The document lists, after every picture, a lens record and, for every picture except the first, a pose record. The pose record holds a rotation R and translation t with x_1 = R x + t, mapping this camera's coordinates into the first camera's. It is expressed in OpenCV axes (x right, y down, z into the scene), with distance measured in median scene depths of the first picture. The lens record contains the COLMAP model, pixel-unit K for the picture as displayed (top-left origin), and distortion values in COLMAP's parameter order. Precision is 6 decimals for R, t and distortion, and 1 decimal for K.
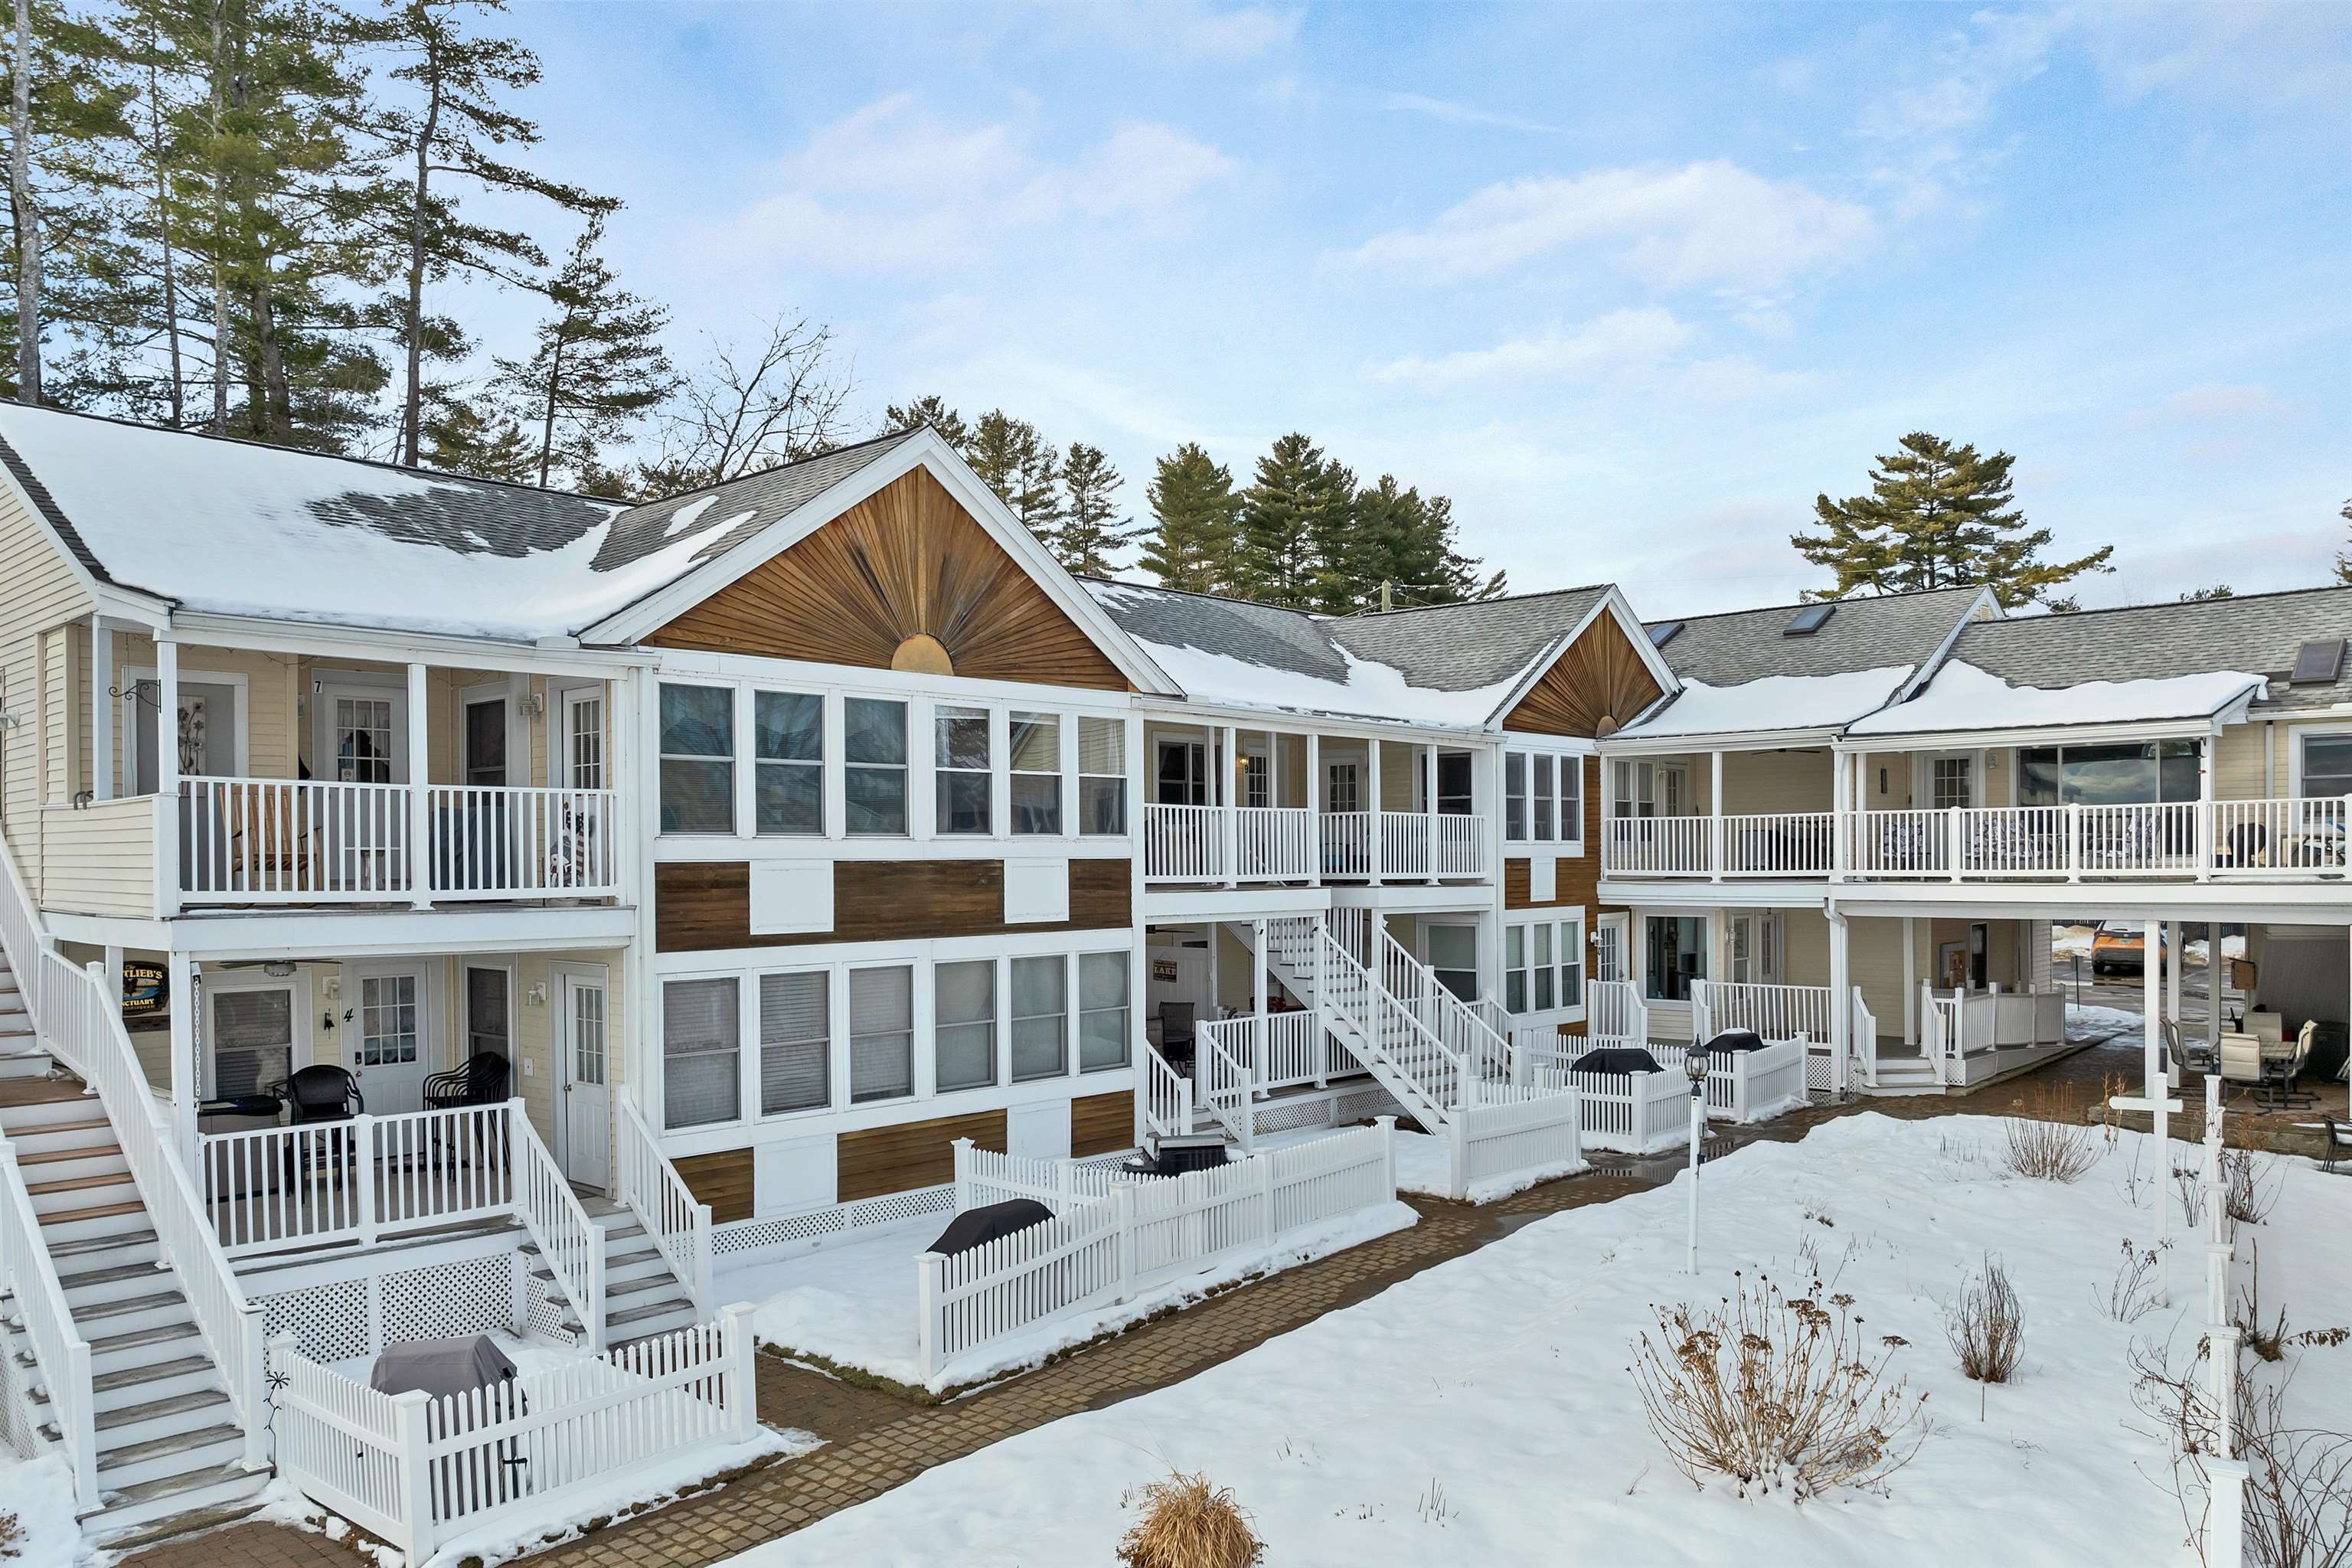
lens RADIAL K [[1712.3, 0, 1178.0], [0, 1712.3, 779.2], [0, 0, 1]] dist [-0.035700, 0.002347]
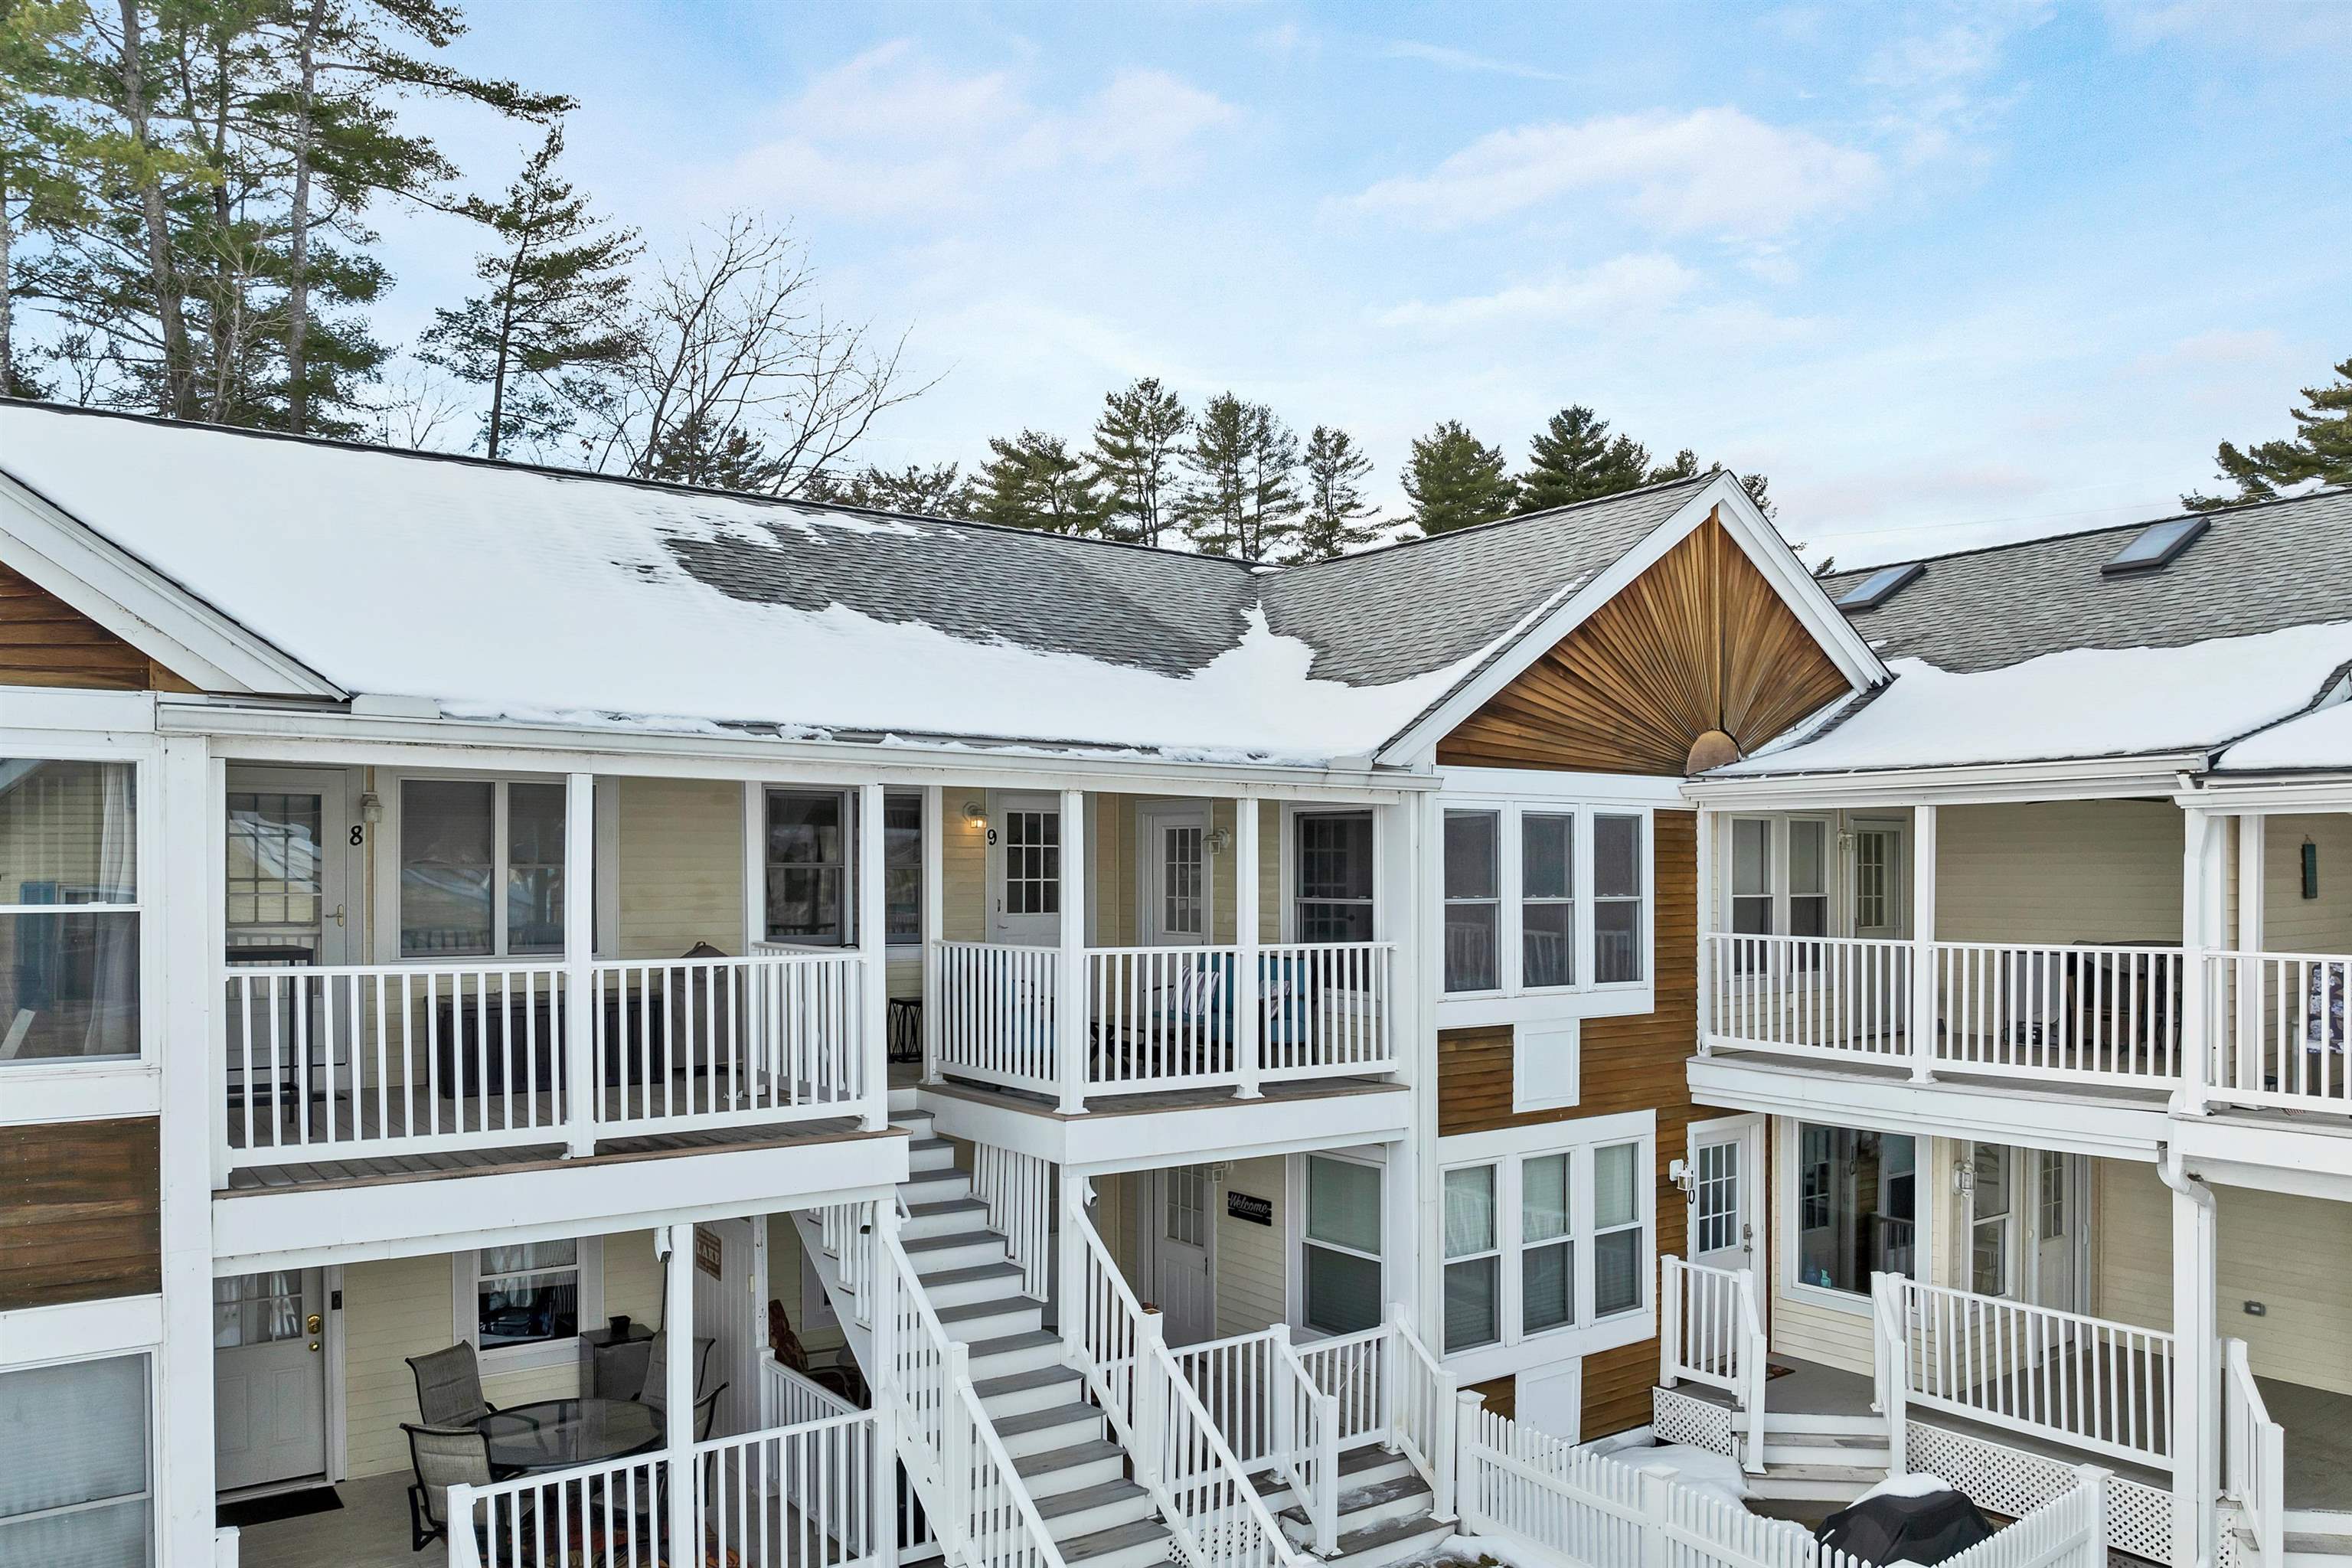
lens RADIAL K [[1712.3, 0, 1175.2], [0, 1712.3, 803.0], [0, 0, 1]] dist [-0.035700, 0.002347]
pose [[0.979905, -0.001825, -0.199459, 0.192402], [0.002967, 0.999981, 0.005425, -0.018598], [0.199445, -0.005907, 0.979891, 0.461746]]
